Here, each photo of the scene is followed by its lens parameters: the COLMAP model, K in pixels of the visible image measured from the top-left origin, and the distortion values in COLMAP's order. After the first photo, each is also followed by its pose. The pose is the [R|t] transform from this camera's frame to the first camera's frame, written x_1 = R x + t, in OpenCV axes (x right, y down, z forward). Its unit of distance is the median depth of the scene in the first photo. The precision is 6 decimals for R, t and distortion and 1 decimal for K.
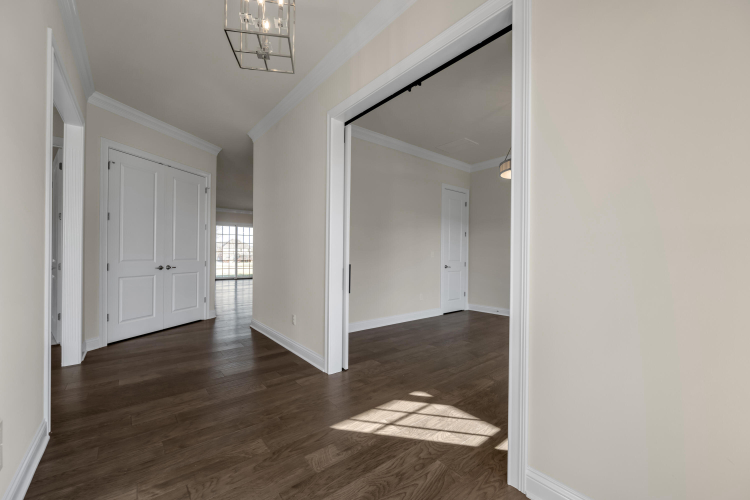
lens RADIAL K [[305.0, 0, 377.5], [0, 305.0, 253.7], [0, 0, 1]] dist [0.000340, 0.000038]
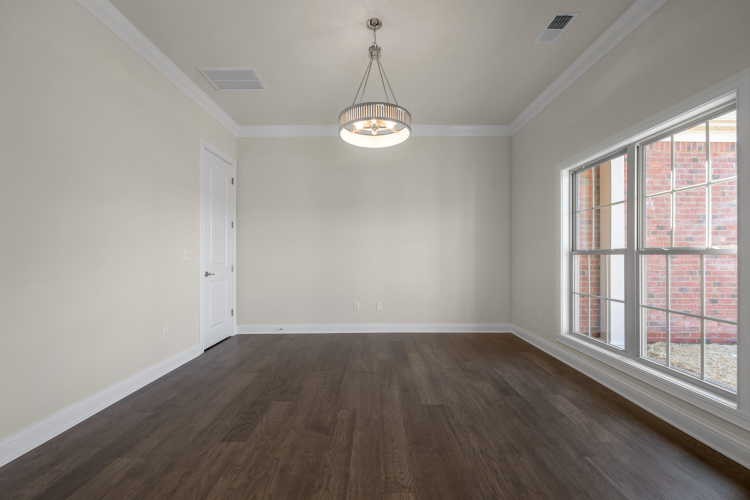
lens RADIAL K [[305.0, 0, 377.5], [0, 305.0, 253.7], [0, 0, 1]] dist [0.000340, 0.000038]
pose [[0.647073, -0.006892, 0.762397, -0.024850], [0.009610, 0.999953, 0.000884, 0.003837], [-0.762367, 0.006754, 0.647109, 0.346059]]
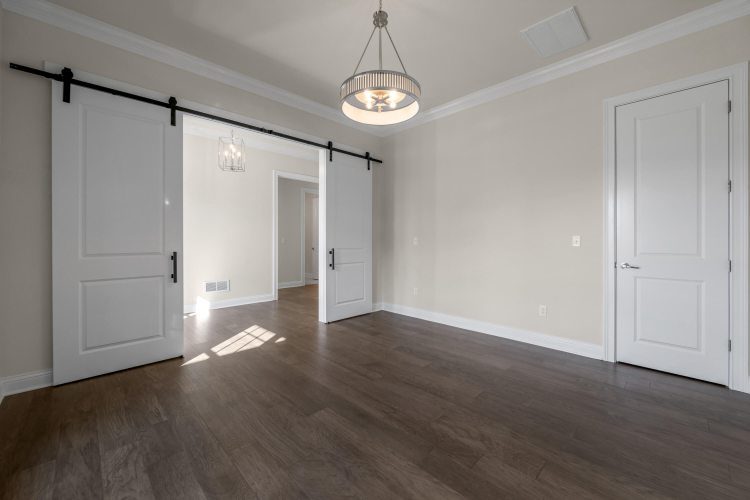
lens RADIAL K [[298.1, 0, 377.4], [0, 298.1, 241.7], [0, 0, 1]] dist [-0.001357, -0.000160]
pose [[0.074932, -0.010217, -0.997136, 0.693197], [-0.000013, 0.999947, -0.010247, 0.008464], [0.997189, 0.000781, 0.074928, 0.599101]]
